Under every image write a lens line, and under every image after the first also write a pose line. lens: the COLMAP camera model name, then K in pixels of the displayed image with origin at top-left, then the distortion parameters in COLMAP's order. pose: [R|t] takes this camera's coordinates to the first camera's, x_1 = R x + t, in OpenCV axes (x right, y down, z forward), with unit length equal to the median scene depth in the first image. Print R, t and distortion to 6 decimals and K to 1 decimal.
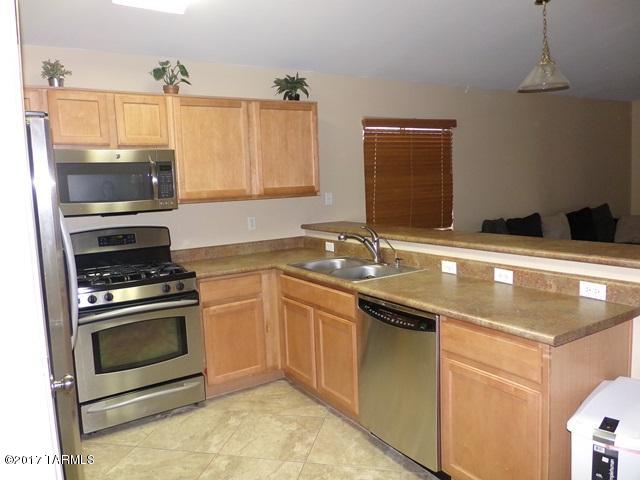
lens RADIAL K [[487.5, 0, 320.0], [0, 487.5, 240.0], [0, 0, 1]] dist [-0.000921, 0.000538]
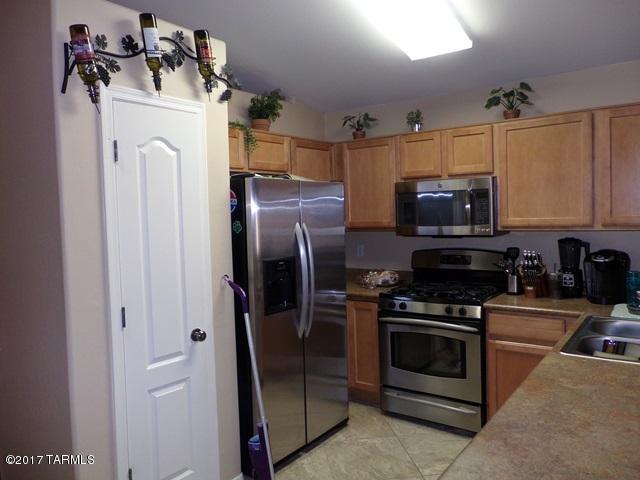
lens RADIAL K [[482.7, 0, 320.0], [0, 482.7, 240.0], [0, 0, 1]] dist [-0.069590, 0.000661]
pose [[0.334831, 0.076136, -0.939197, 0.531337], [-0.096198, 0.994284, 0.046306, -0.069535], [0.937355, 0.074845, 0.340241, 0.362720]]
